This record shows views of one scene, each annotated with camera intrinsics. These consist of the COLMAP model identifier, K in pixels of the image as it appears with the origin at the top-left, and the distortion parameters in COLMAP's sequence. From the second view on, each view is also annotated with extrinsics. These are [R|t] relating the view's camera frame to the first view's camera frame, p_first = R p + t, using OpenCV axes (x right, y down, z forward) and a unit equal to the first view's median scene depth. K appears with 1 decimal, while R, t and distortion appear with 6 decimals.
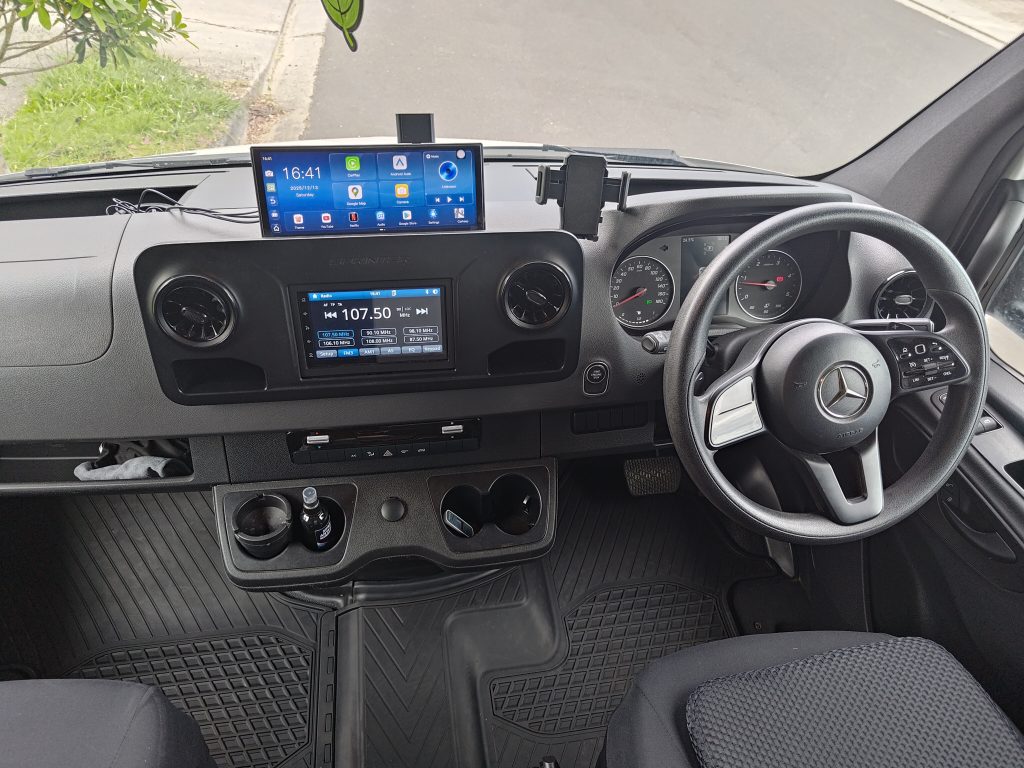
lens RADIAL K [[716.3, 0, 506.6], [0, 716.3, 381.8], [0, 0, 1]] dist [0.021470, -0.001241]
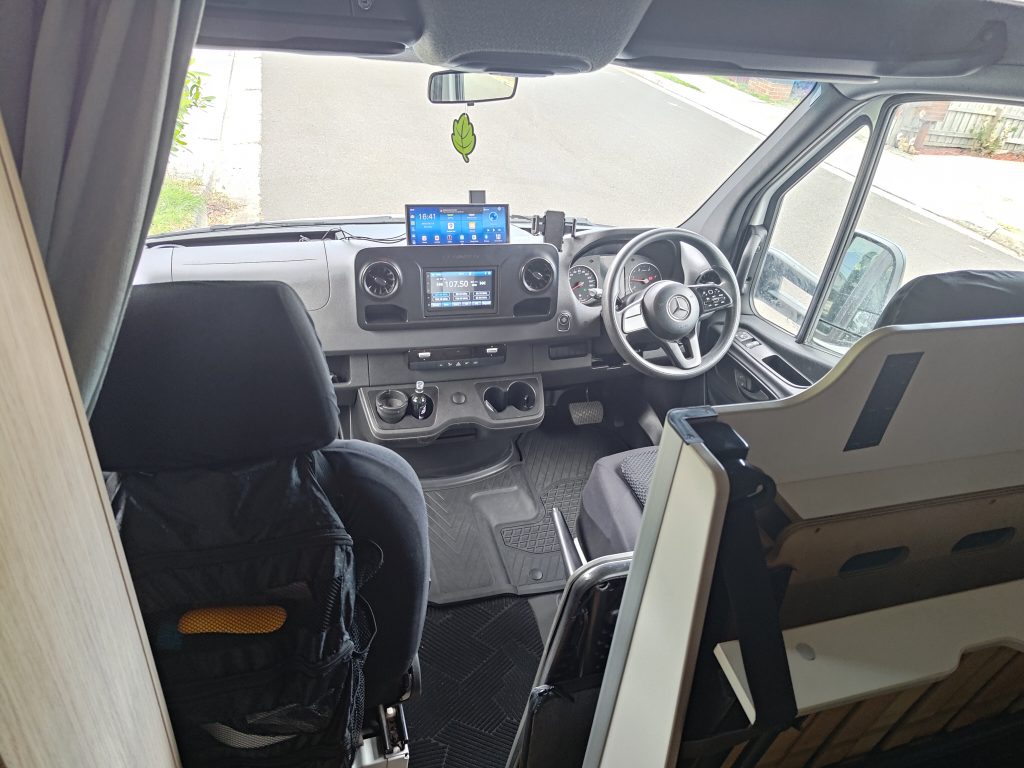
lens RADIAL K [[719.7, 0, 512.0], [0, 719.7, 384.0], [0, 0, 1]] dist [0.013150, -0.000717]
pose [[0.987644, -0.033680, 0.153051, -0.355077], [0.053027, 0.990847, -0.124140, 0.440615], [-0.147469, 0.130722, 0.980390, -0.974820]]
